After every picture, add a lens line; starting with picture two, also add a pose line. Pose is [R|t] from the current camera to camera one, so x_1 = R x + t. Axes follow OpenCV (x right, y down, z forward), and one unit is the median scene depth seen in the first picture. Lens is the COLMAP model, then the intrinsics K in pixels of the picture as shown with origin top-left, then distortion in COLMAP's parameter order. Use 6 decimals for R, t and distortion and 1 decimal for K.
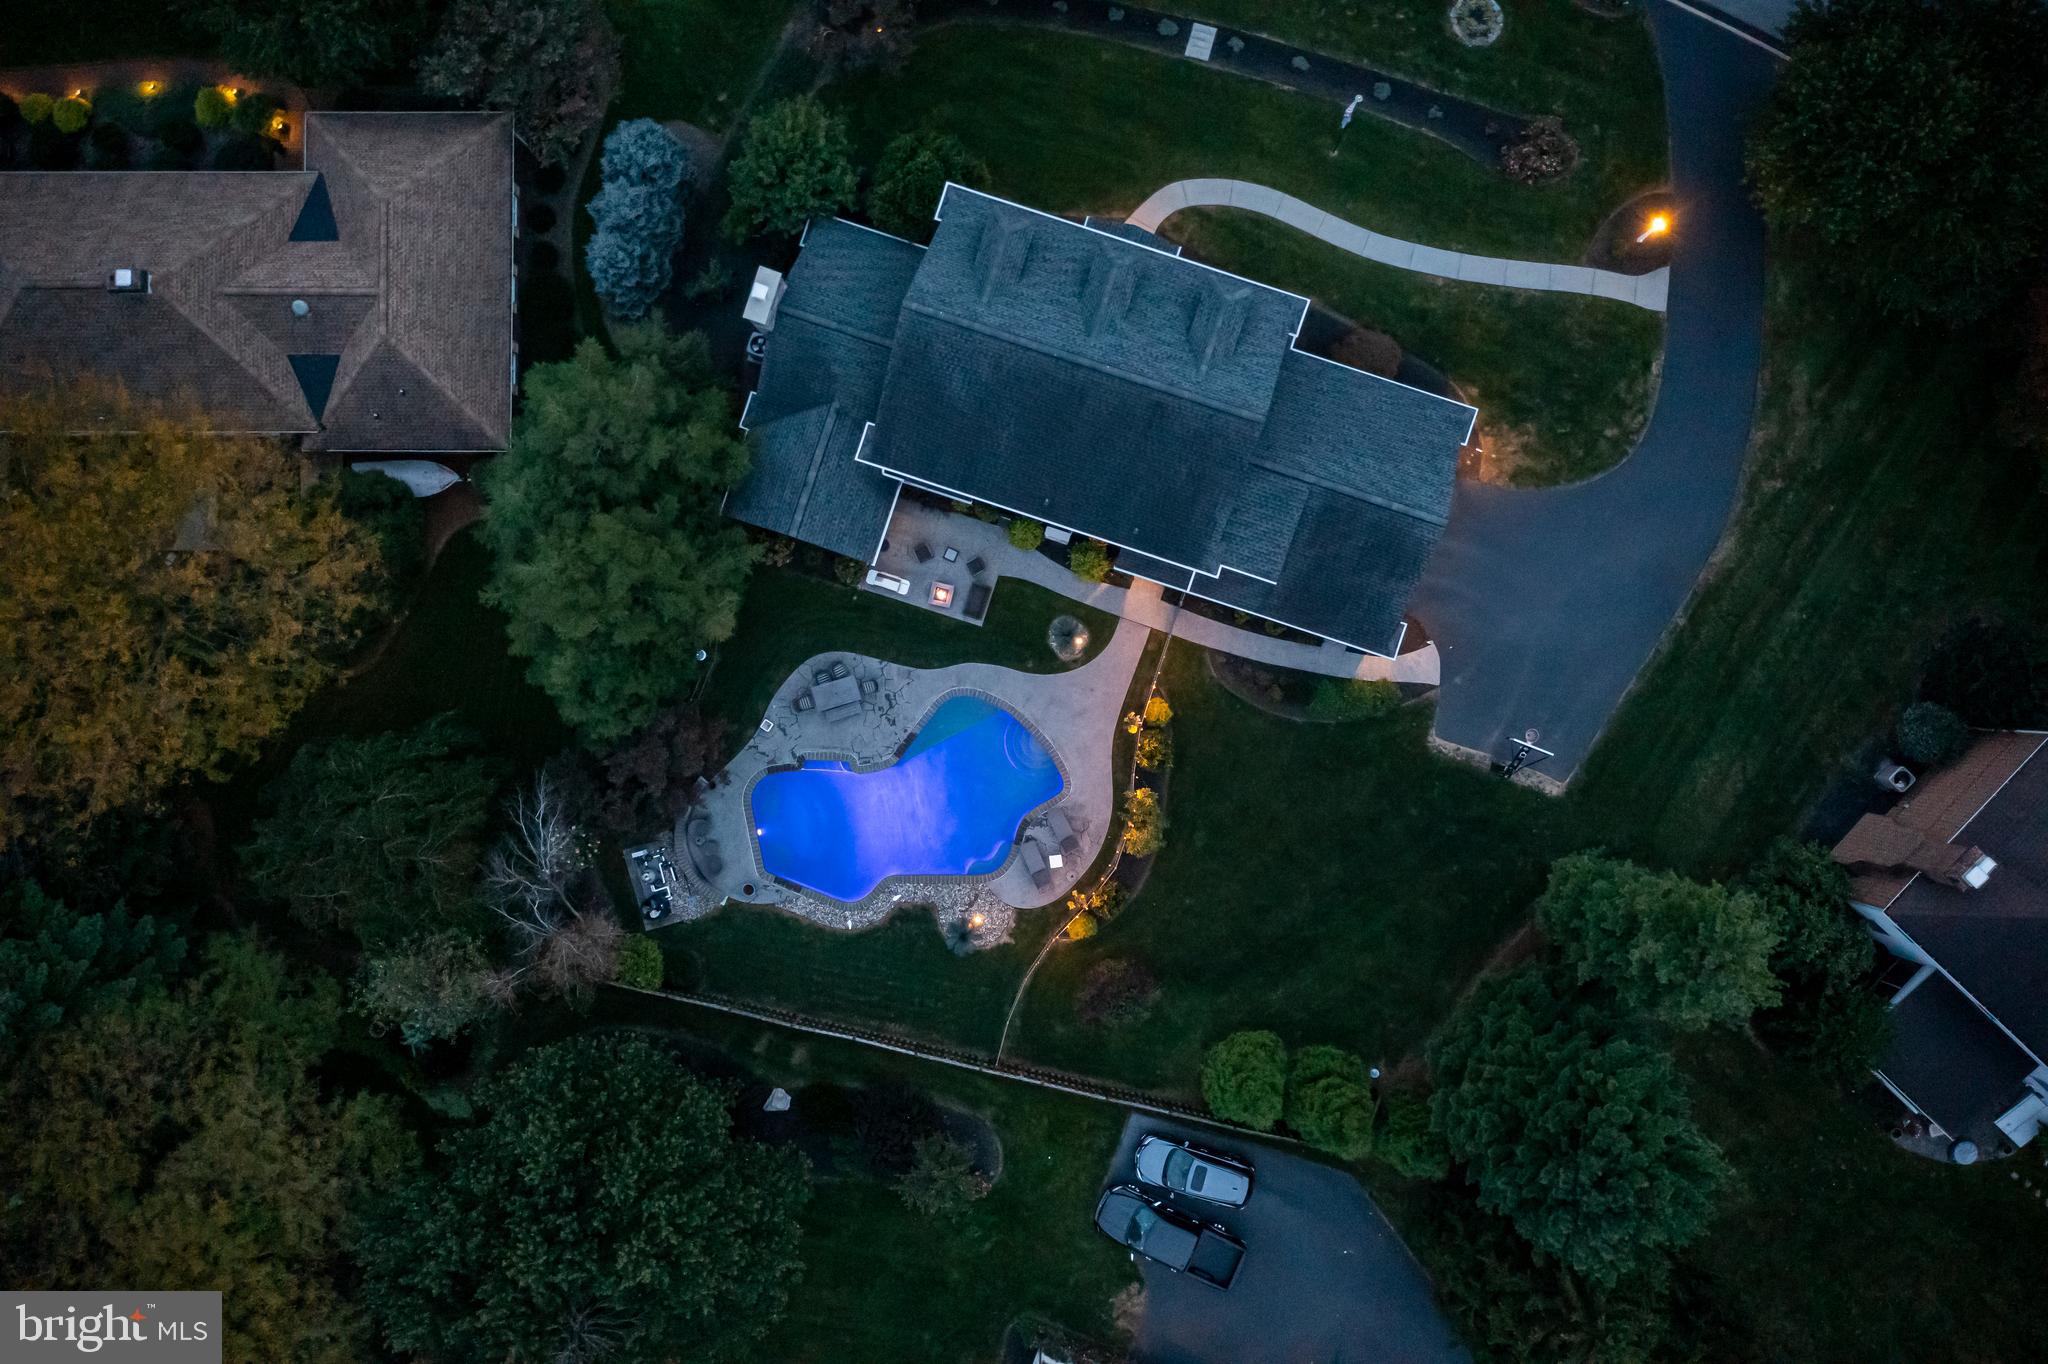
lens RADIAL K [[1626.8, 0, 1023.9], [0, 1626.8, 666.2], [0, 0, 1]] dist [-0.009308, 0.007881]
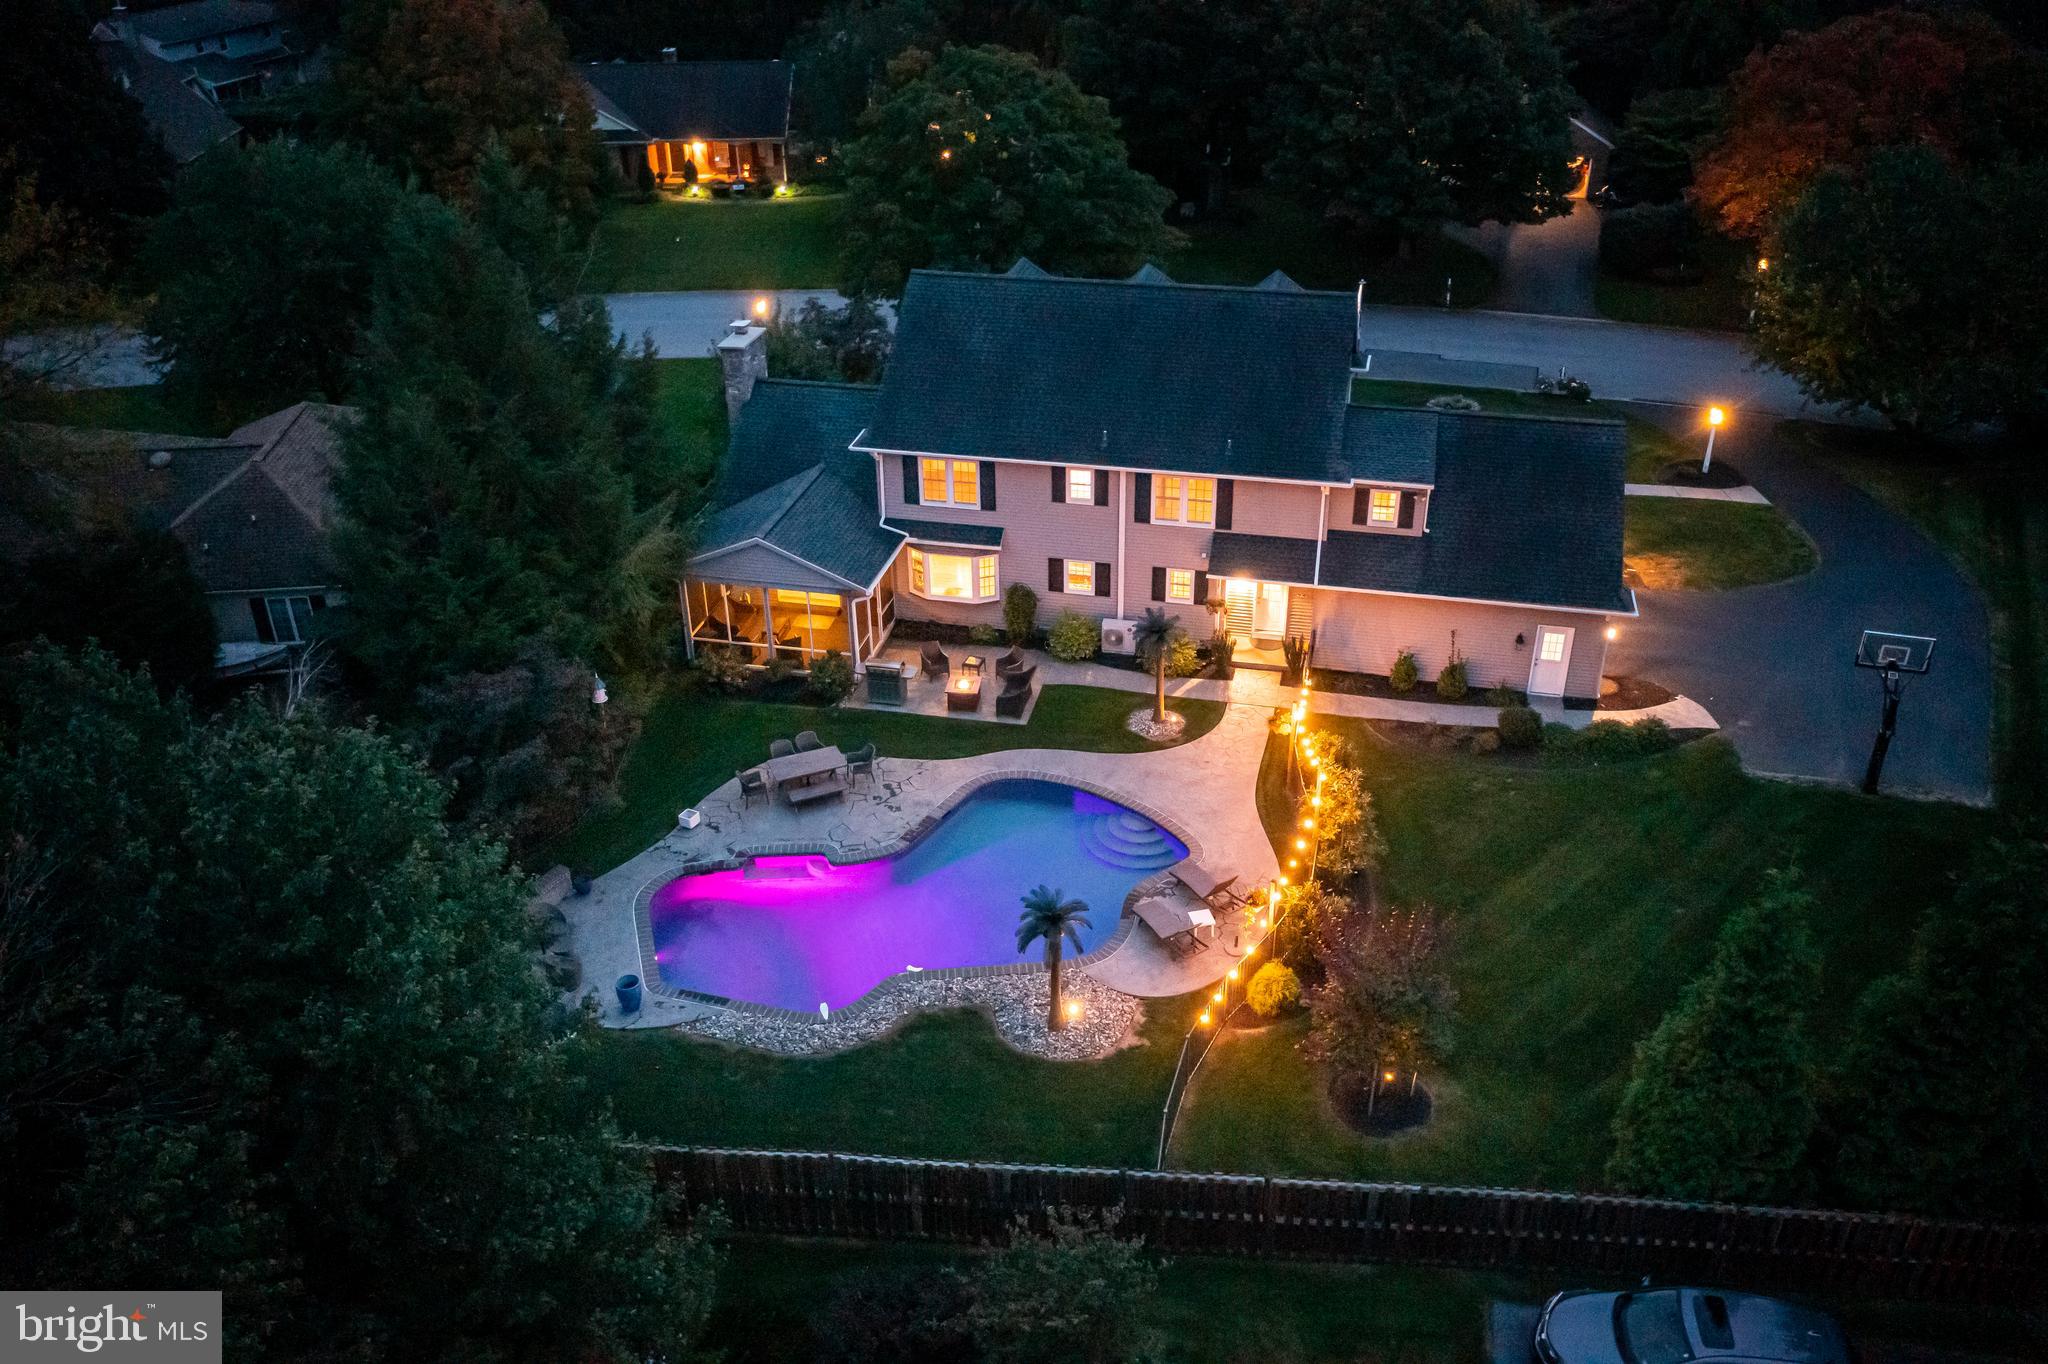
lens RADIAL K [[1624.7, 0, 1022.6], [0, 1624.7, 664.3], [0, 0, 1]] dist [-0.011902, 0.005978]
pose [[0.995662, -0.042062, 0.082992, -0.082551], [0.092927, 0.494130, -0.864407, 0.546524], [-0.004650, 0.868370, 0.495895, 0.653299]]
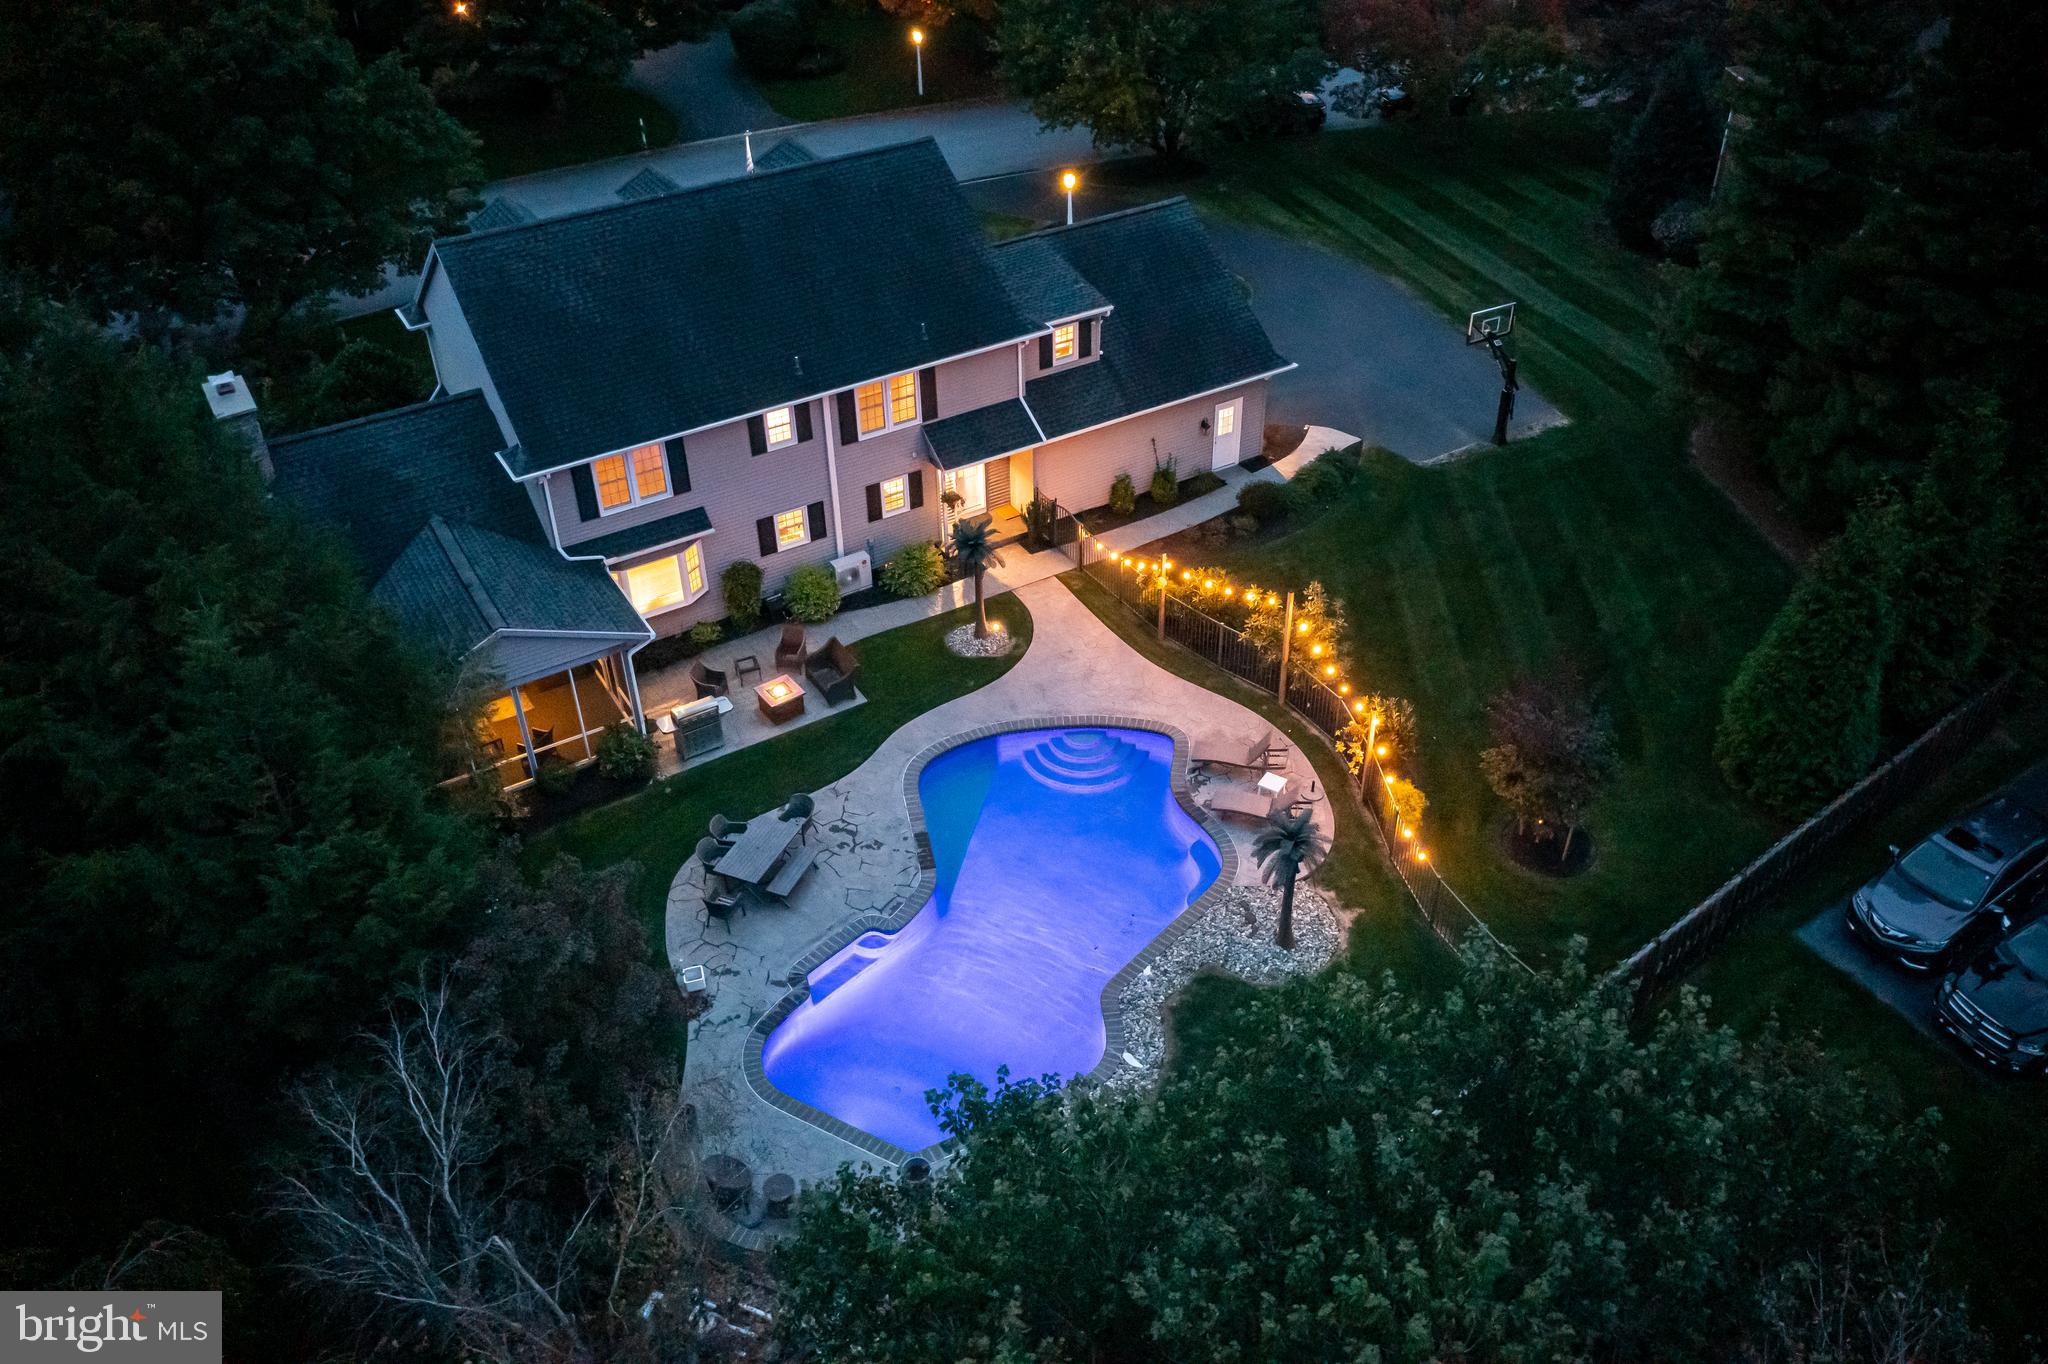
lens RADIAL K [[1624.7, 0, 1022.6], [0, 1624.7, 664.3], [0, 0, 1]] dist [-0.011902, 0.005978]
pose [[0.651624, -0.444509, 0.614653, -0.348427], [0.758529, 0.377135, -0.531416, 0.328857], [0.004412, 0.812515, 0.582923, 0.653203]]
